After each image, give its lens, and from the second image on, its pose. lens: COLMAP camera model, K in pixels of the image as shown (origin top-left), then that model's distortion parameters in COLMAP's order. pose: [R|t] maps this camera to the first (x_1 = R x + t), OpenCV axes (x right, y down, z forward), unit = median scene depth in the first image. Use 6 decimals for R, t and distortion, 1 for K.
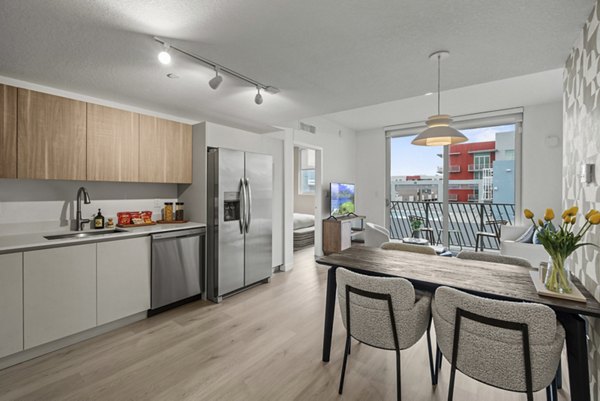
lens RADIAL K [[268.8, 0, 289.0], [0, 268.8, 192.3], [0, 0, 1]] dist [0.001732, -0.003532]
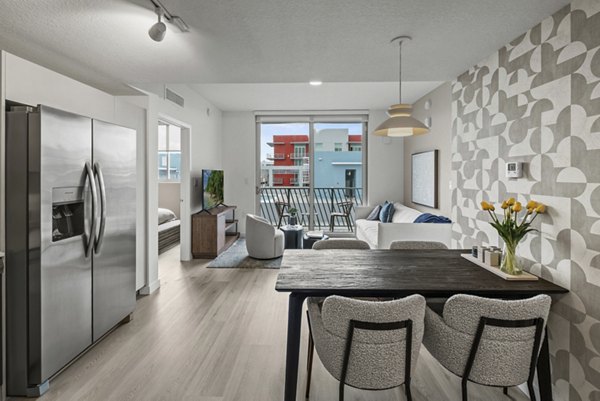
lens RADIAL K [[268.8, 0, 299.5], [0, 268.8, 176.0], [0, 0, 1]] dist [0.001732, -0.003532]
pose [[0.798656, -0.006058, 0.601758, -0.155848], [0.007306, 0.999973, 0.000370, -0.020143], [-0.601744, 0.004101, 0.798679, 0.241595]]
